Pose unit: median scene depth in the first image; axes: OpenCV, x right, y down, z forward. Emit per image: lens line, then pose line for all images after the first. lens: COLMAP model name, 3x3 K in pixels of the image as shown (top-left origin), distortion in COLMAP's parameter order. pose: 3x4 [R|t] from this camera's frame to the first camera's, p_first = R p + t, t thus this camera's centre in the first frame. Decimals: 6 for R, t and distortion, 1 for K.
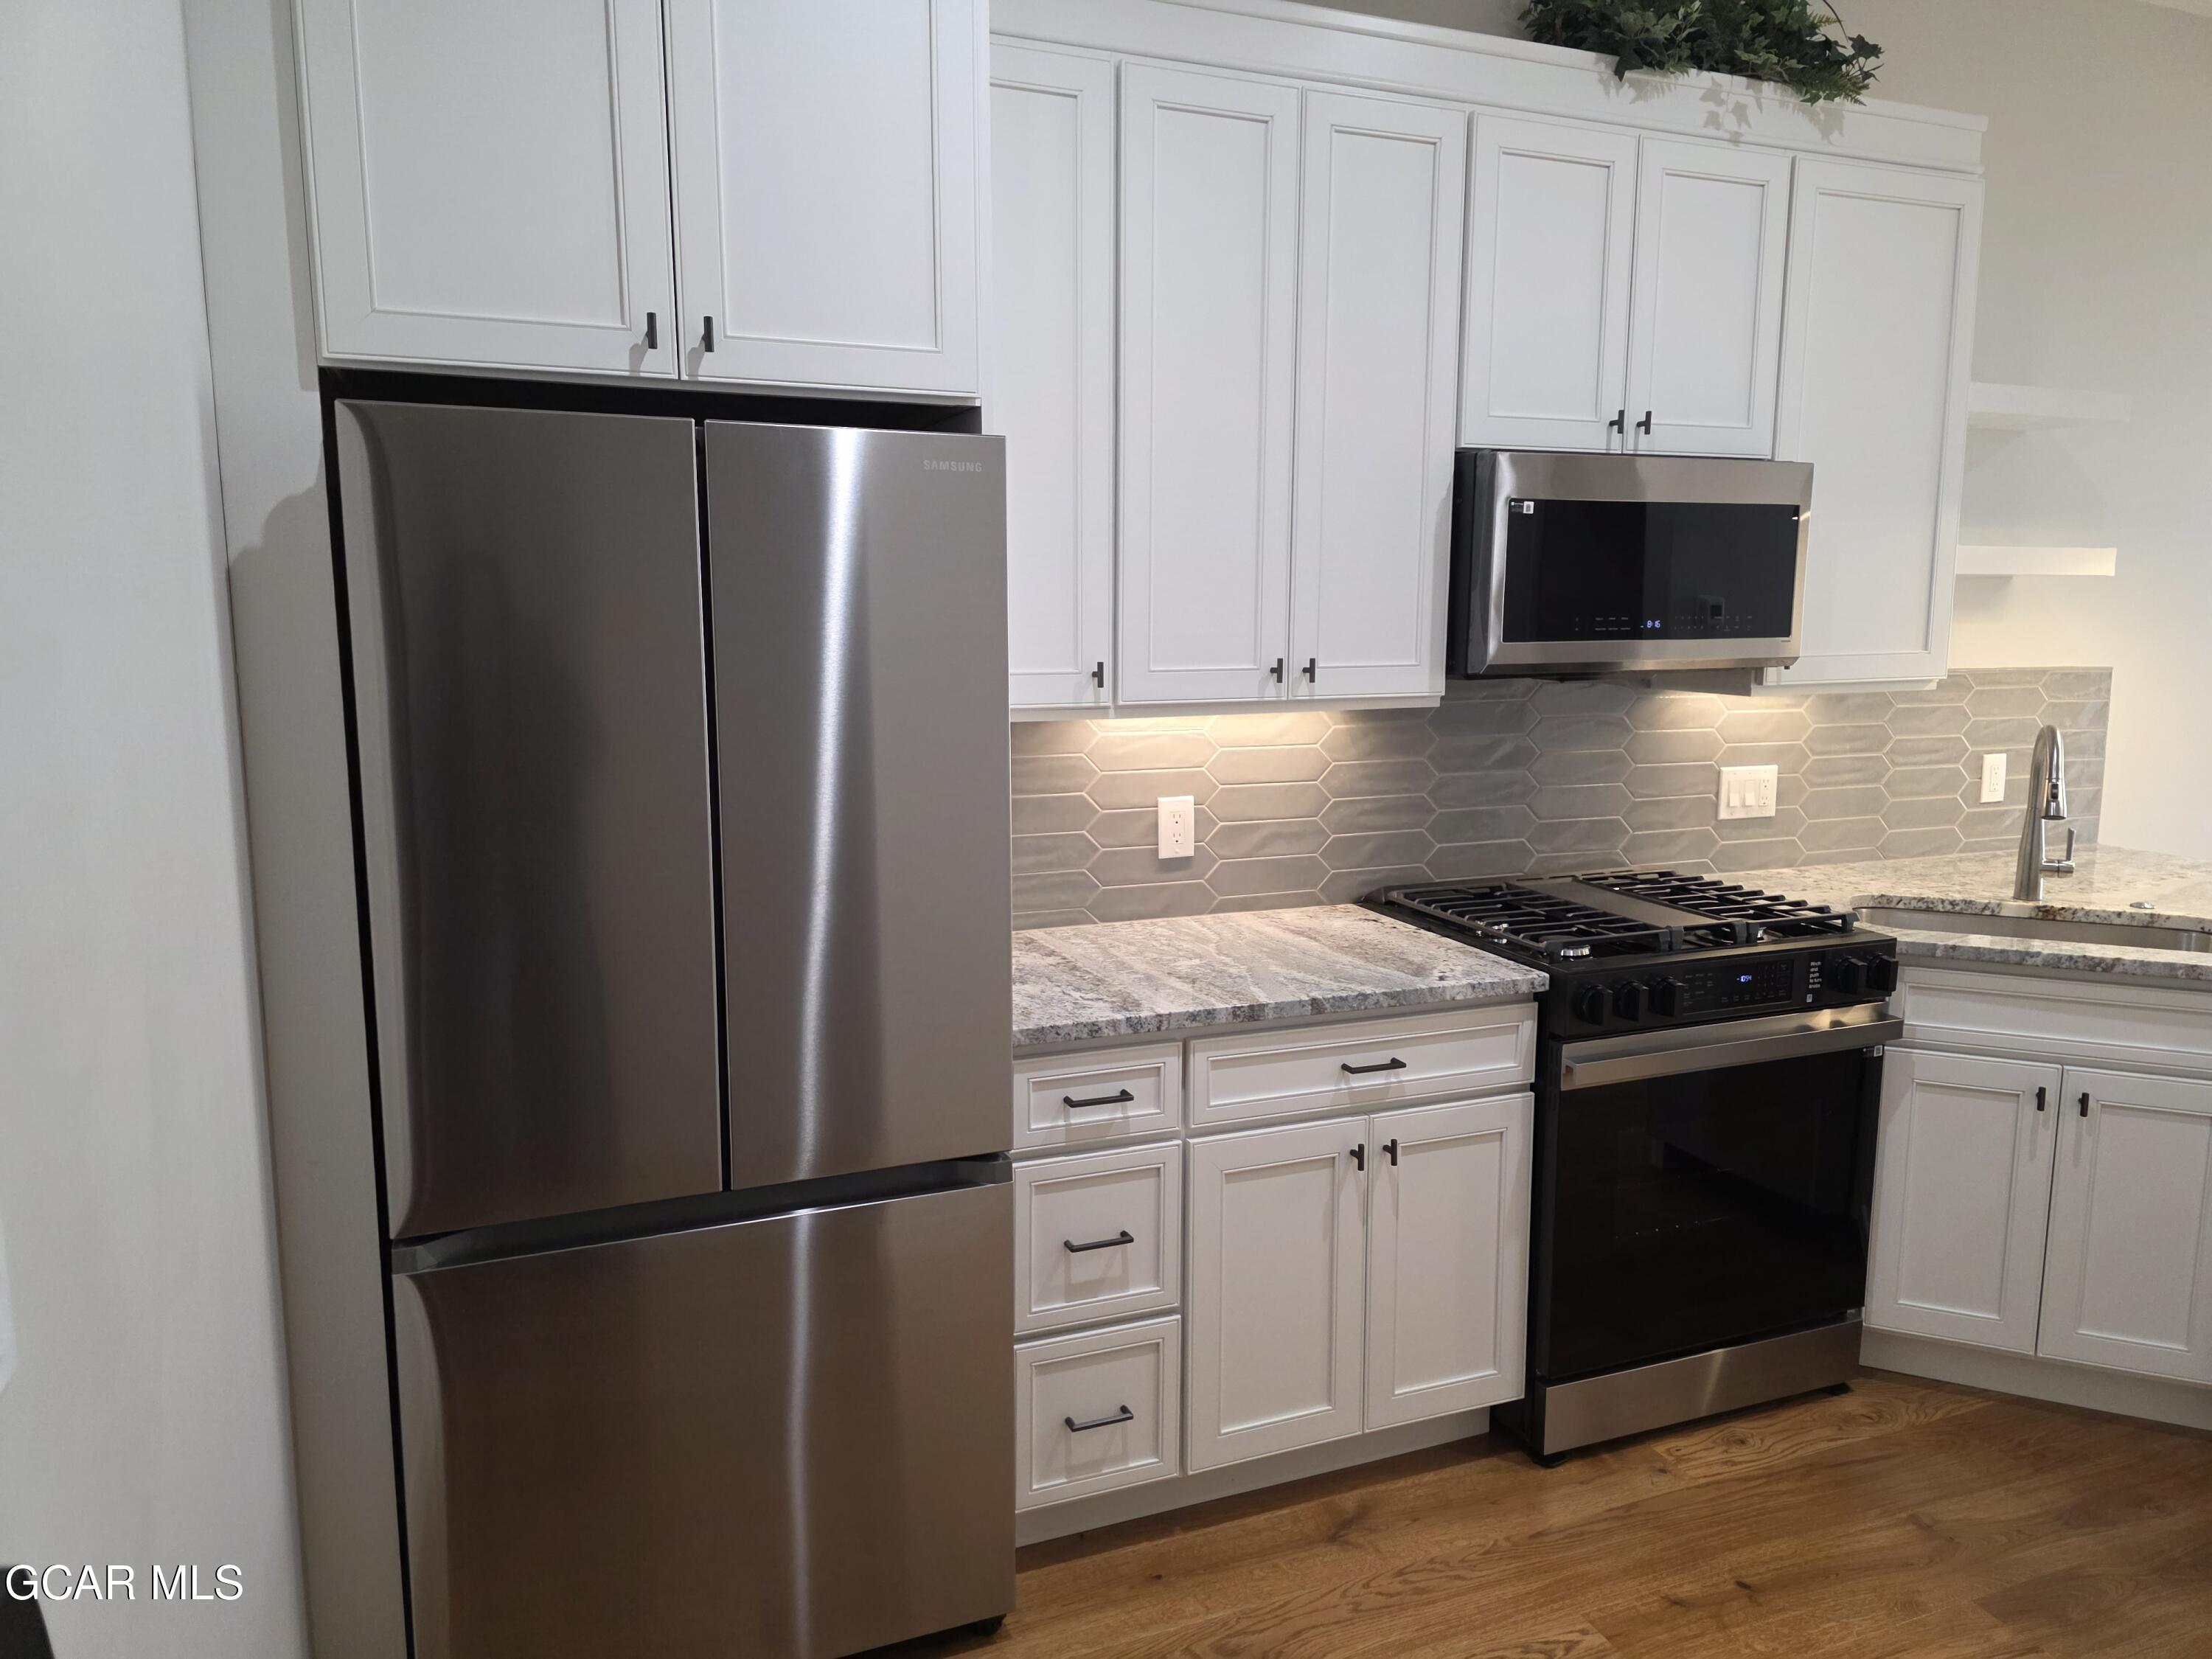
lens RADIAL K [[1488.2, 0, 1092.9], [0, 1488.2, 834.2], [0, 0, 1]] dist [0.067524, -0.062695]
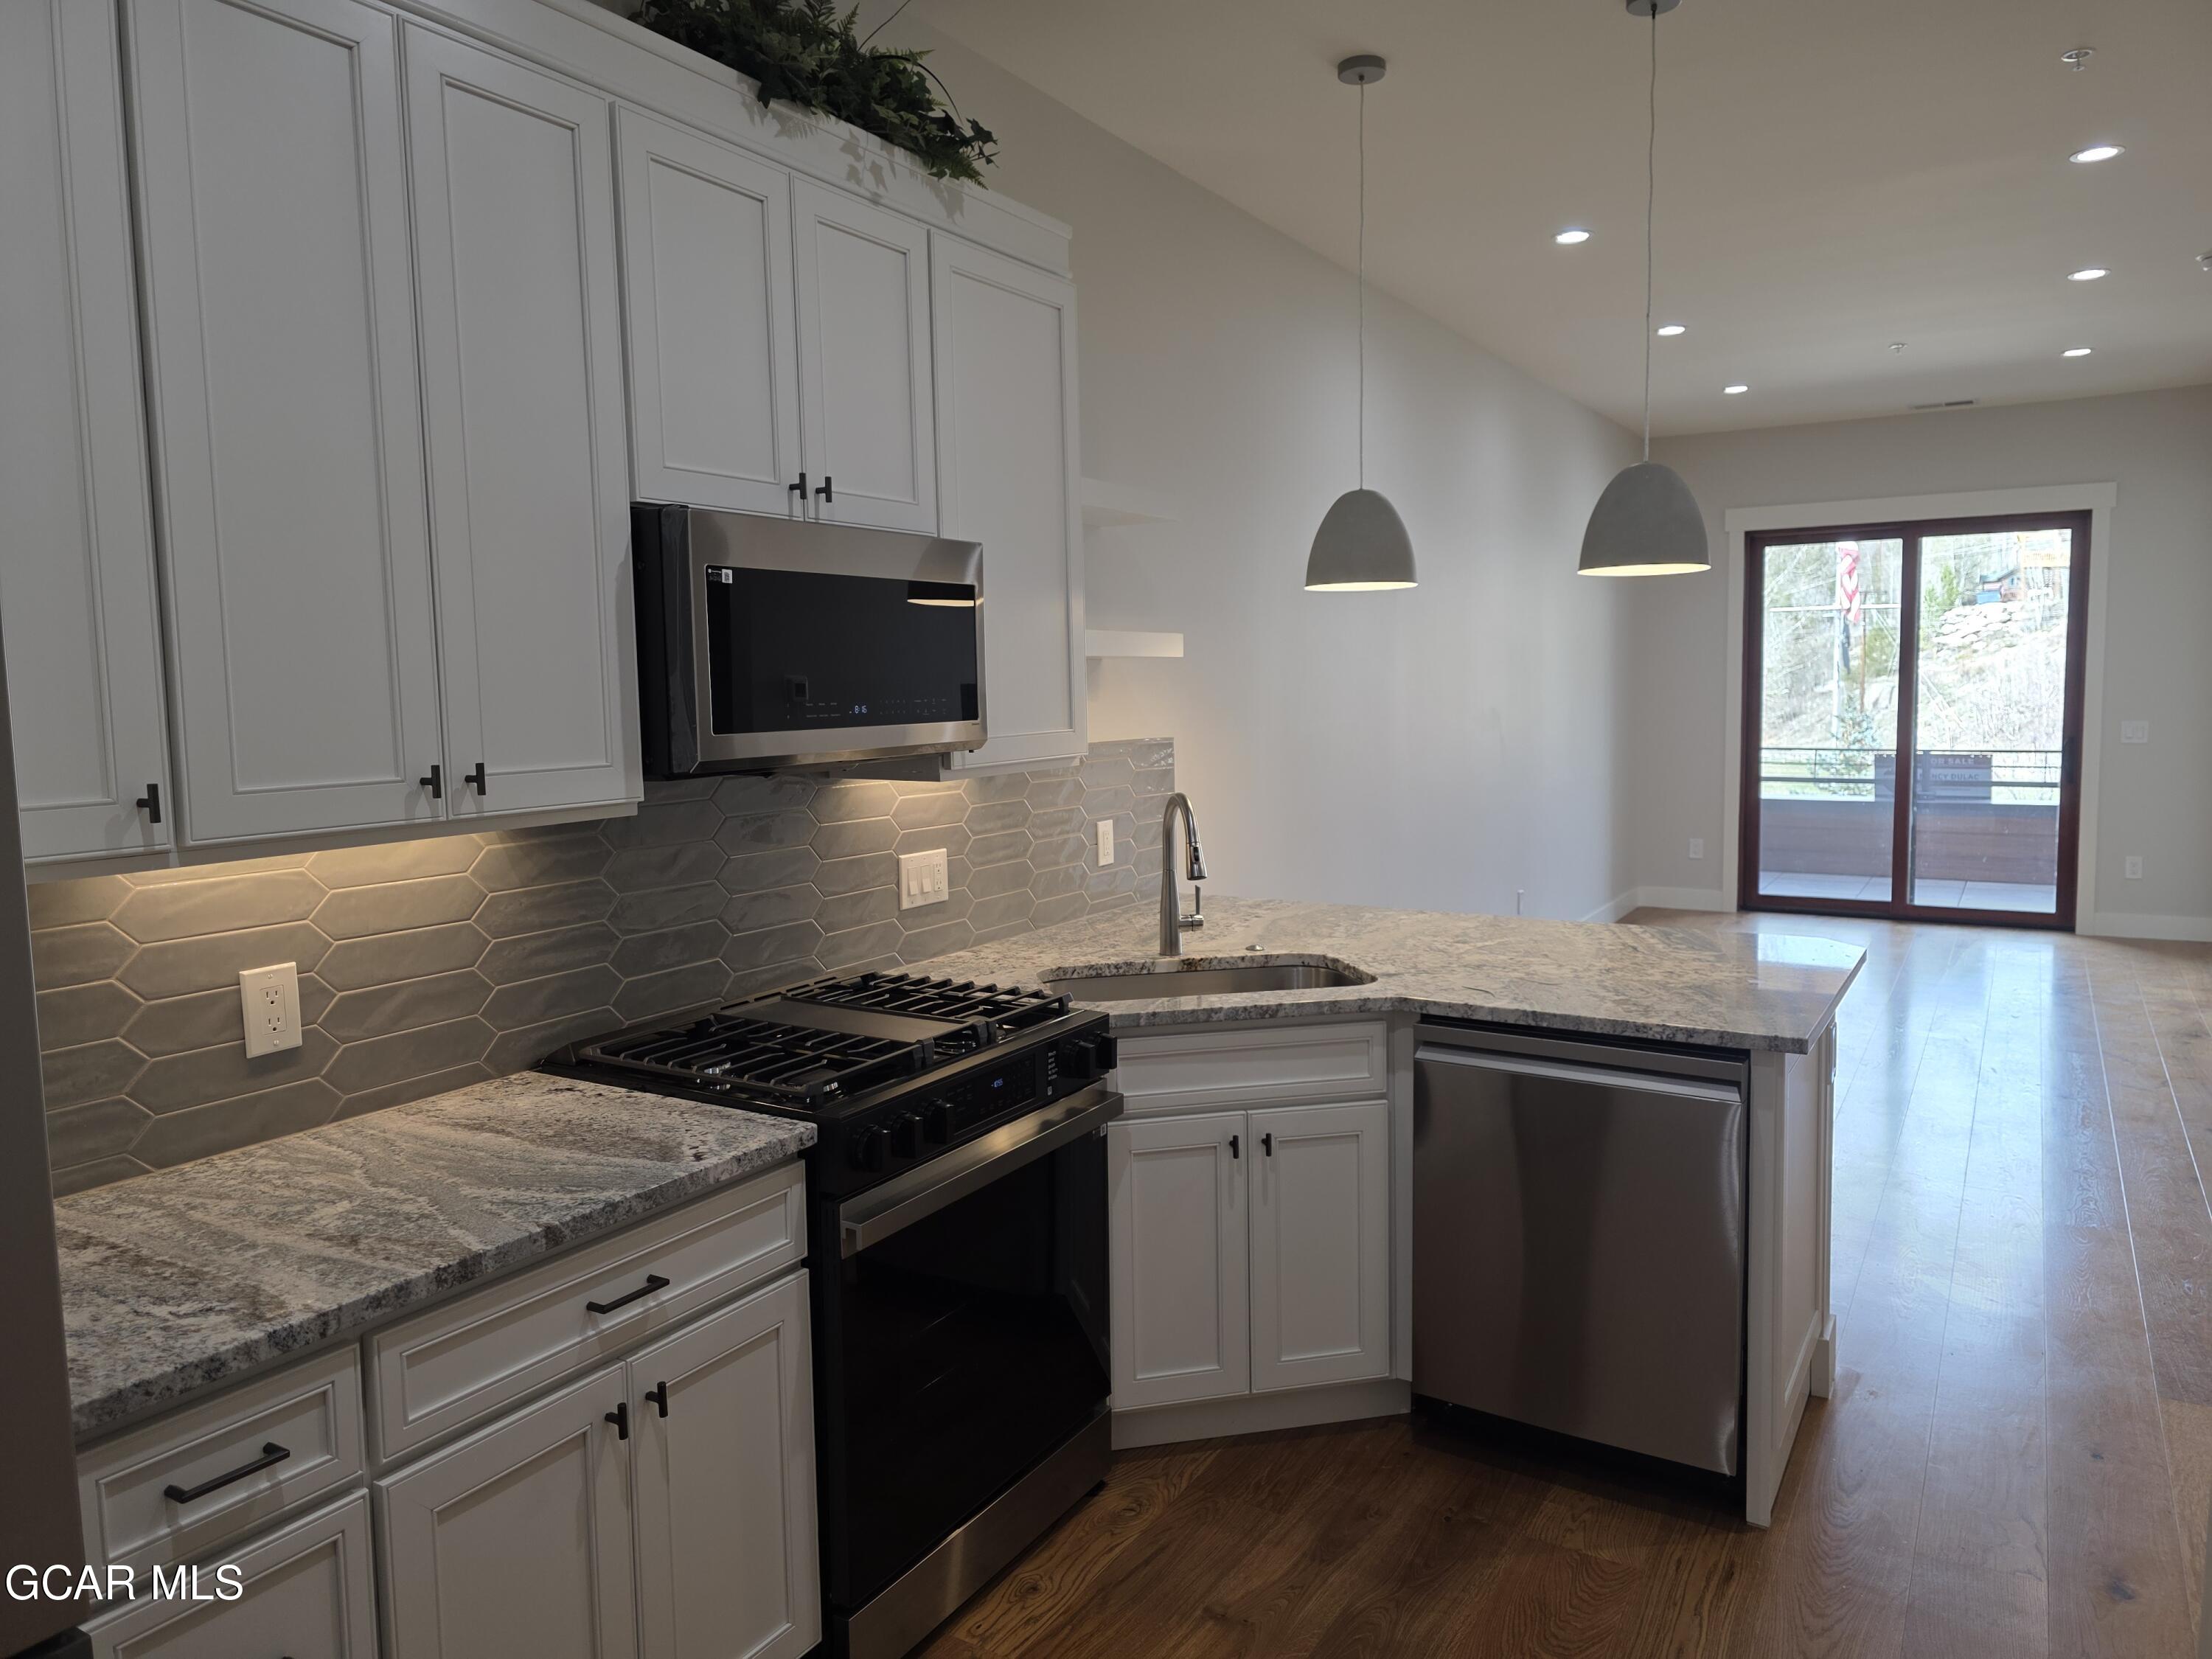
lens RADIAL K [[1488.2, 0, 1098.1], [0, 1488.2, 816.2], [0, 0, 1]] dist [0.067524, -0.062695]
pose [[0.801121, -0.070152, 0.594377, -0.051300], [0.110446, 0.993379, -0.031617, -0.031023], [-0.588224, 0.090975, 0.803565, 0.198406]]
